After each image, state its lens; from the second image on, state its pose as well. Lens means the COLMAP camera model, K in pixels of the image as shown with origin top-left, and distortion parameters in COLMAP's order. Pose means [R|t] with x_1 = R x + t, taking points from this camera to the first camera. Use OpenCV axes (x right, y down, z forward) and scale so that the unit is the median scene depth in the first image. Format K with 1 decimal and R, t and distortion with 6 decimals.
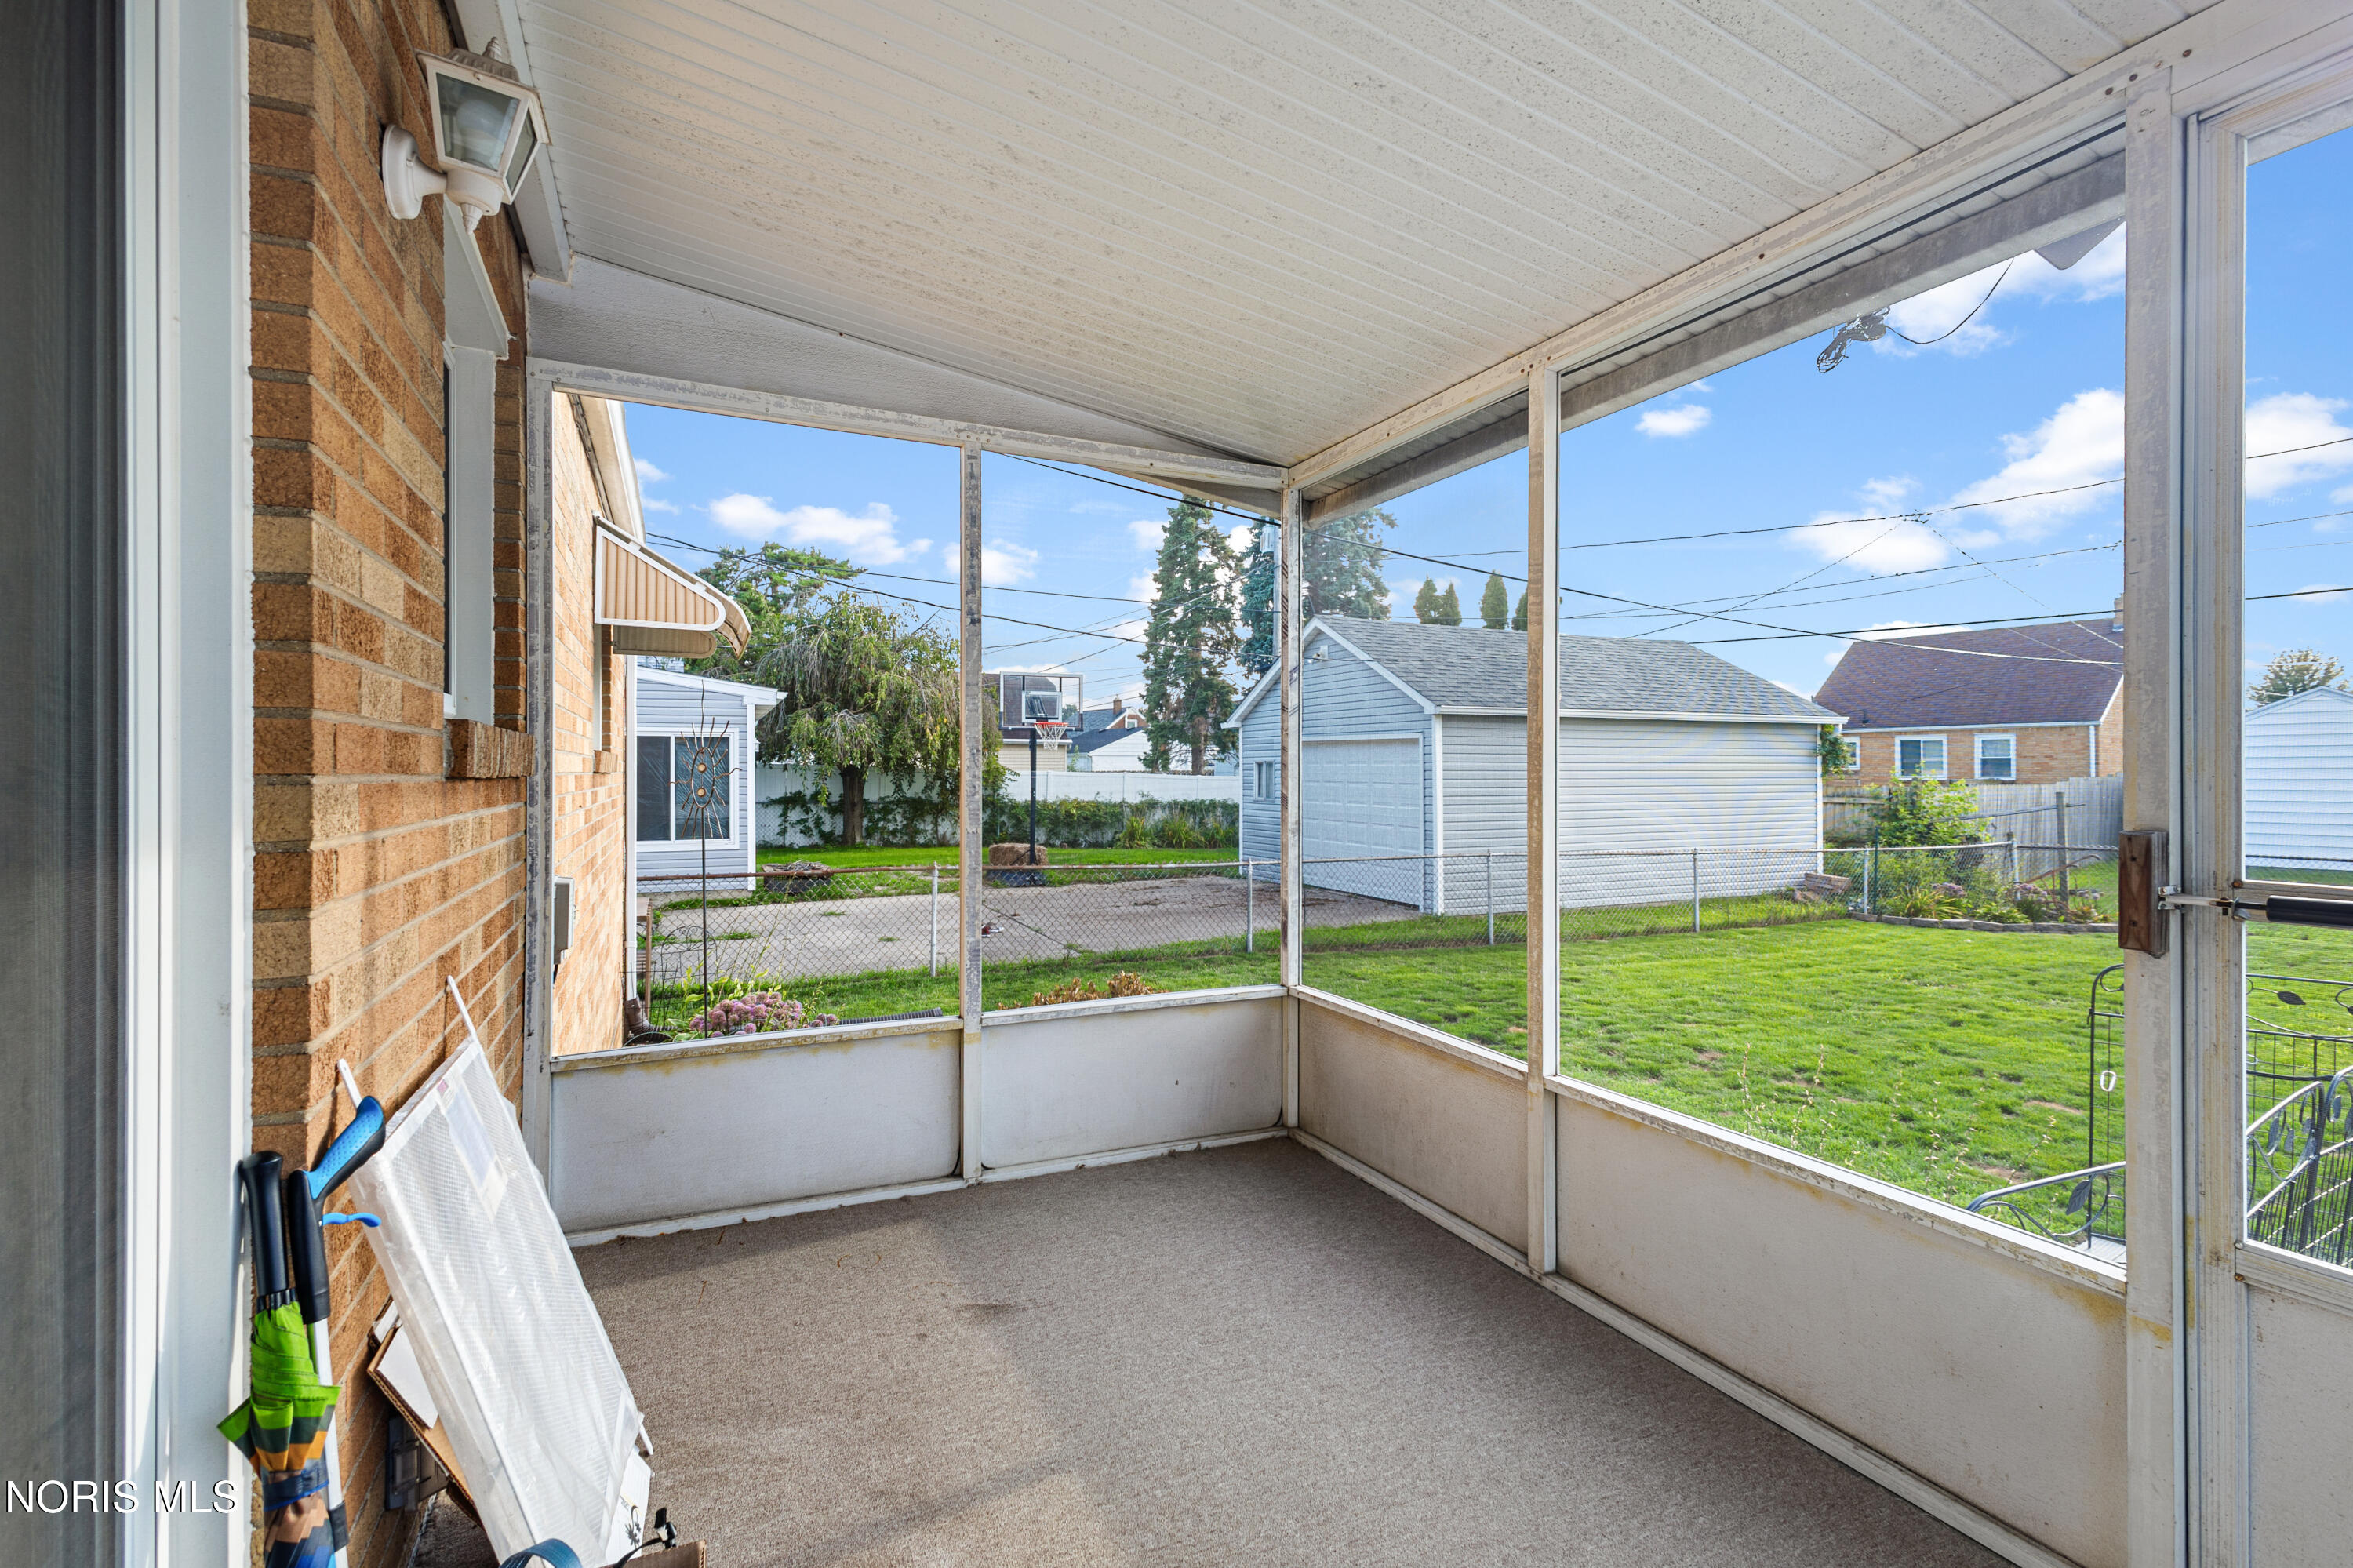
lens RADIAL K [[1079.4, 0, 1177.4], [0, 1079.4, 762.8], [0, 0, 1]] dist [0.004164, 0.001164]
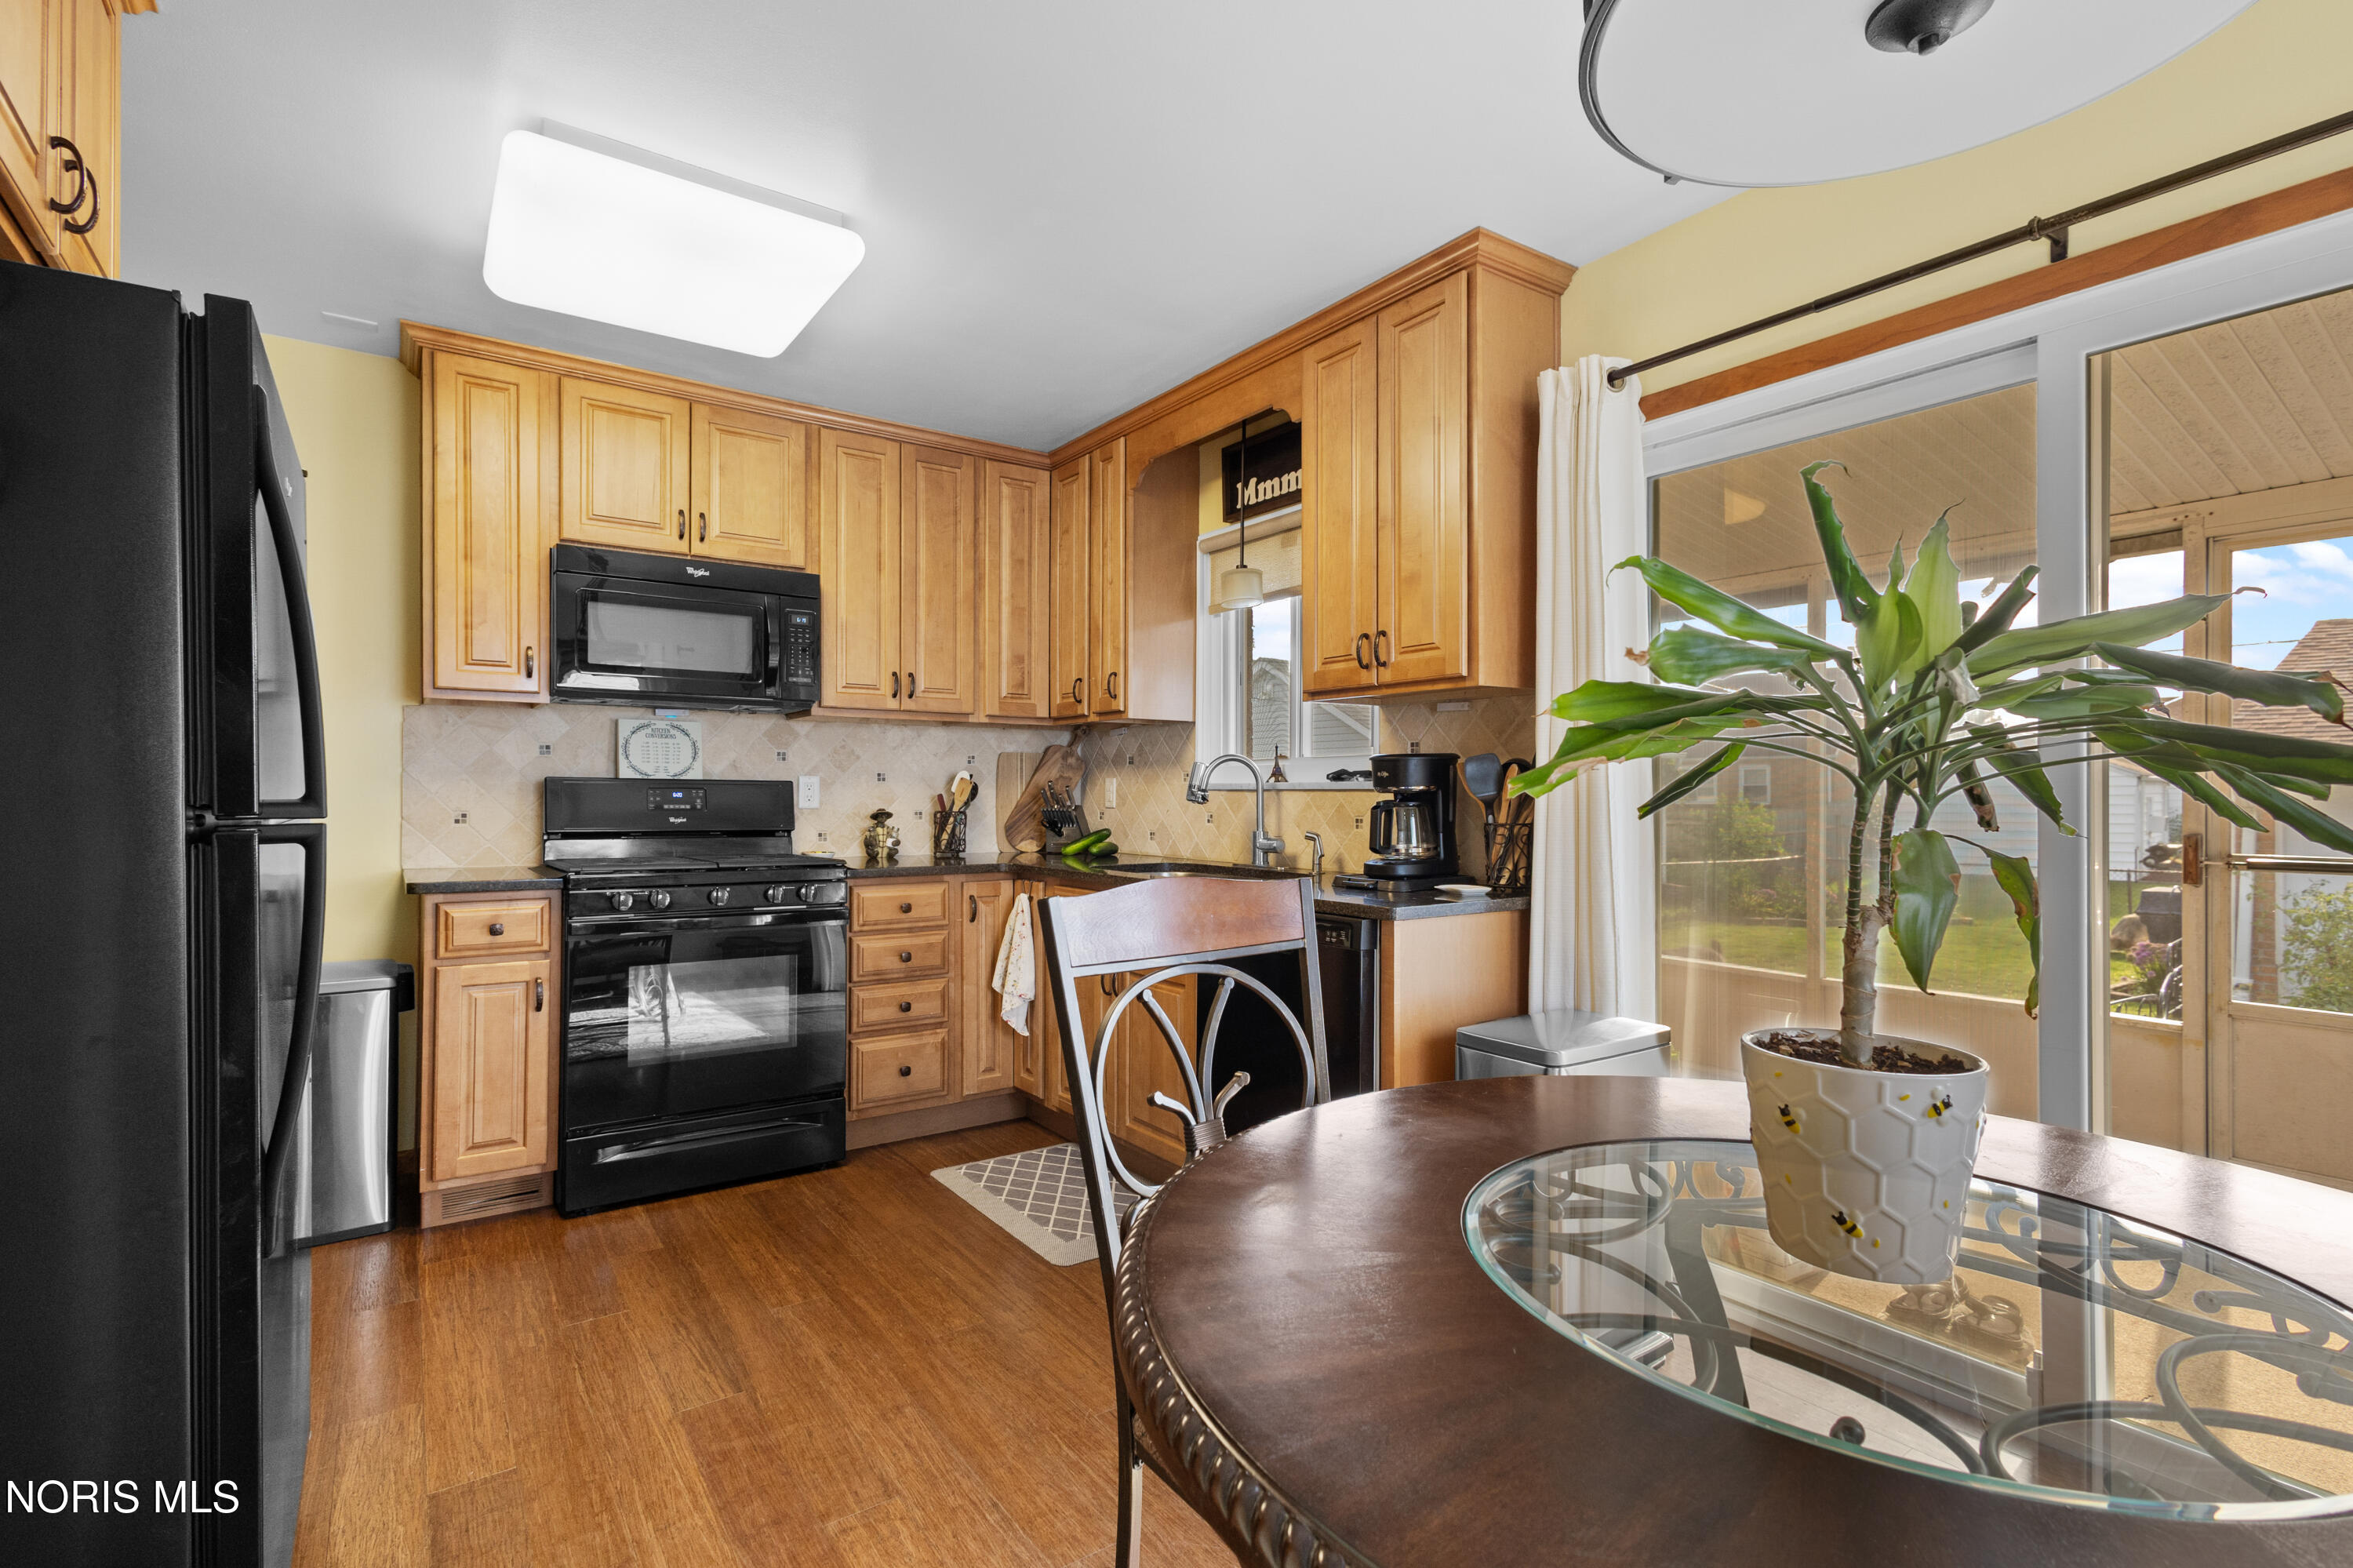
lens RADIAL K [[1079.4, 0, 1176.4], [0, 1079.4, 803.1], [0, 0, 1]] dist [0.004164, 0.001164]
pose [[0.984176, 0.002773, 0.177170, -1.688424], [-0.005823, 0.999844, 0.016698, -0.040961], [-0.177096, -0.017466, 0.984039, -0.932665]]
